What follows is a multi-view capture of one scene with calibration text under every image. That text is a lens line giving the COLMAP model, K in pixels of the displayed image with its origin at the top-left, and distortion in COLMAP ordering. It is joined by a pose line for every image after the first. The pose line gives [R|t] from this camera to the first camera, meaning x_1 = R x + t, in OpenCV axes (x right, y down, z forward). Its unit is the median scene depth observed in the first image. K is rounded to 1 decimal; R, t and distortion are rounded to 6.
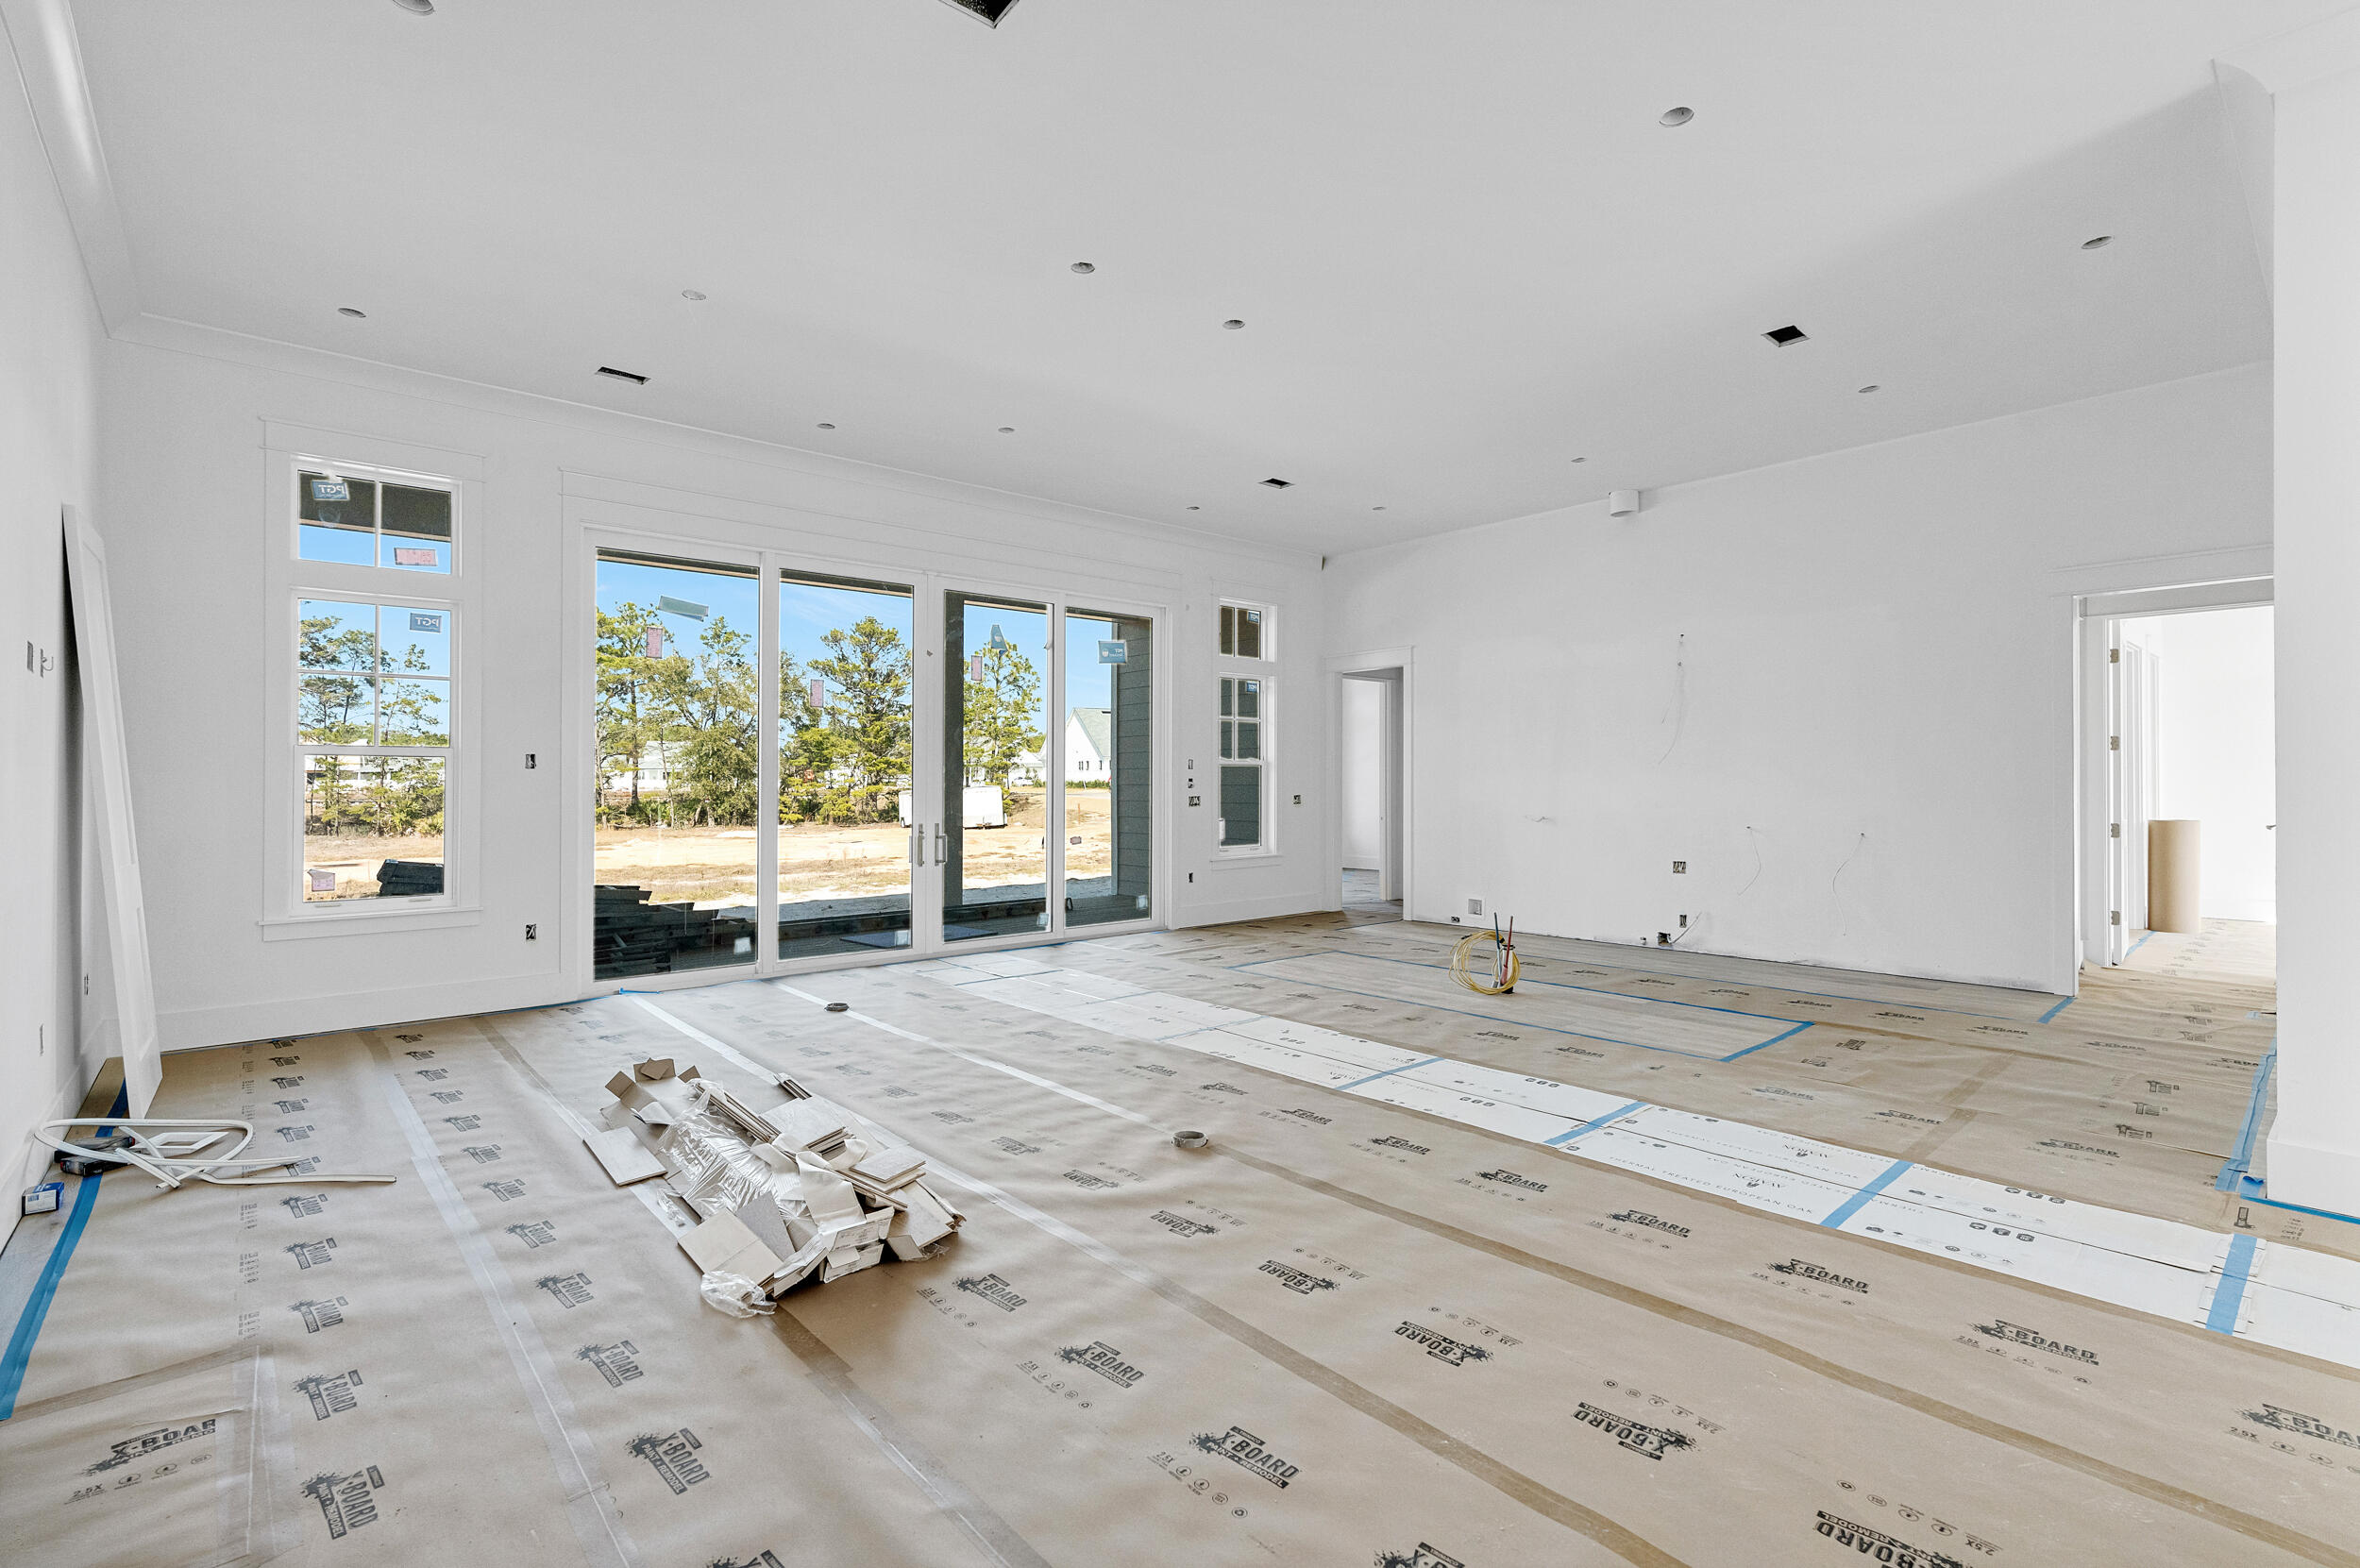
lens RADIAL K [[1061.1, 0, 1180.4], [0, 1061.1, 786.1], [0, 0, 1]] dist [0.001522, 0.000051]
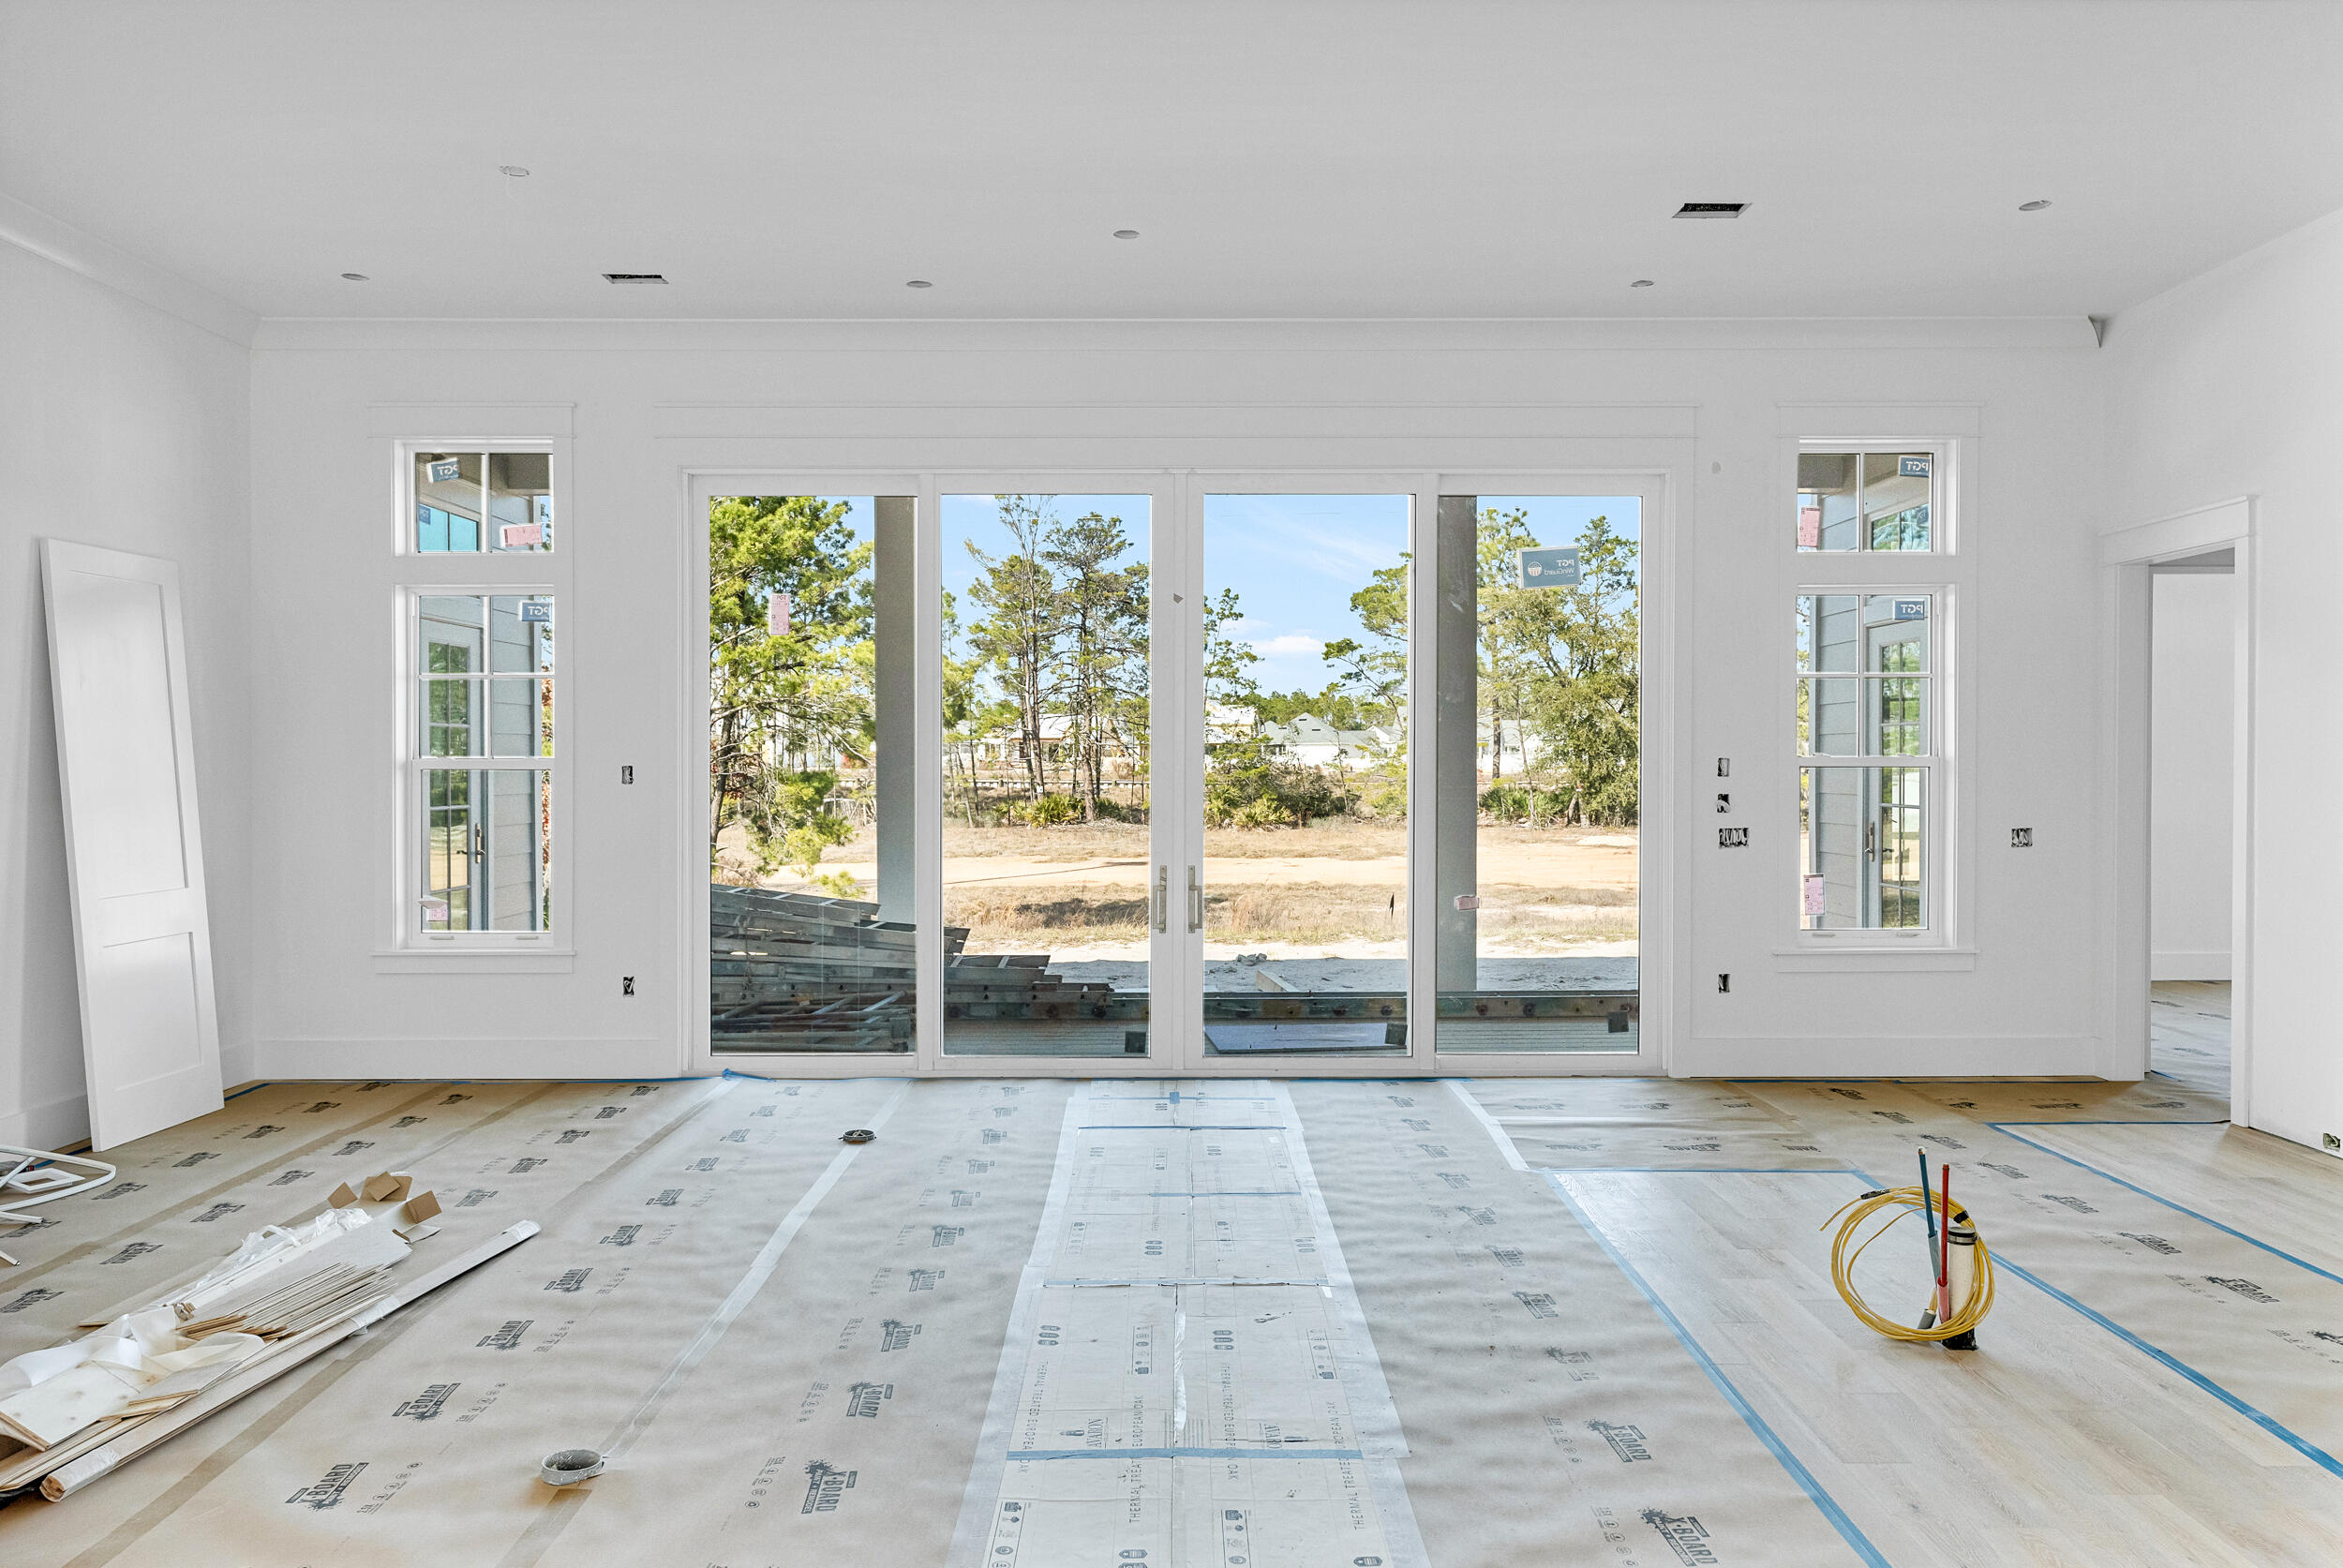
lens RADIAL K [[1640.7, 0, 1177.0], [0, 1640.7, 778.8], [0, 0, 1]] dist [0.004395, -0.000543]
pose [[0.759593, 0.009529, -0.650329, 0.331501], [-0.003714, 0.999940, 0.010314, -0.021915], [0.650388, -0.005419, 0.759583, 0.209275]]
